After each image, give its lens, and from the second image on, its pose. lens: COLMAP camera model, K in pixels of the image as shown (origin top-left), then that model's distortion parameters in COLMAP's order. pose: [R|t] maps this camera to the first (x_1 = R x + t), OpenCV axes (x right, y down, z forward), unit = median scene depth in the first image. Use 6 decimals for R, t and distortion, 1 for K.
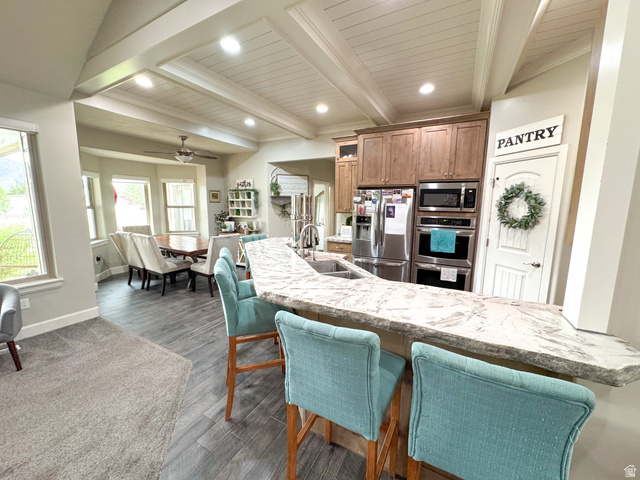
lens RADIAL K [[254.8, 0, 320.0], [0, 254.8, 240.0], [0, 0, 1]] dist [-0.001457, -0.000062]
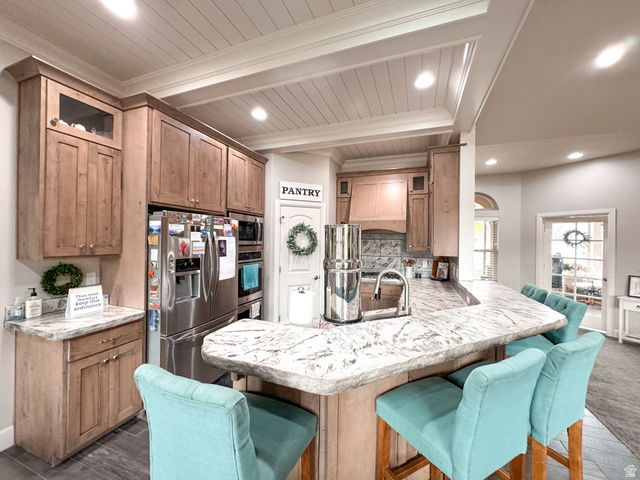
lens RADIAL K [[254.8, 0, 320.0], [0, 254.8, 240.0], [0, 0, 1]] dist [-0.001457, -0.000062]
pose [[-0.143481, -0.013947, 0.989555, -0.488242], [0.130426, 0.990913, 0.032877, -0.129585], [-0.981021, 0.133781, -0.140359, 0.886103]]
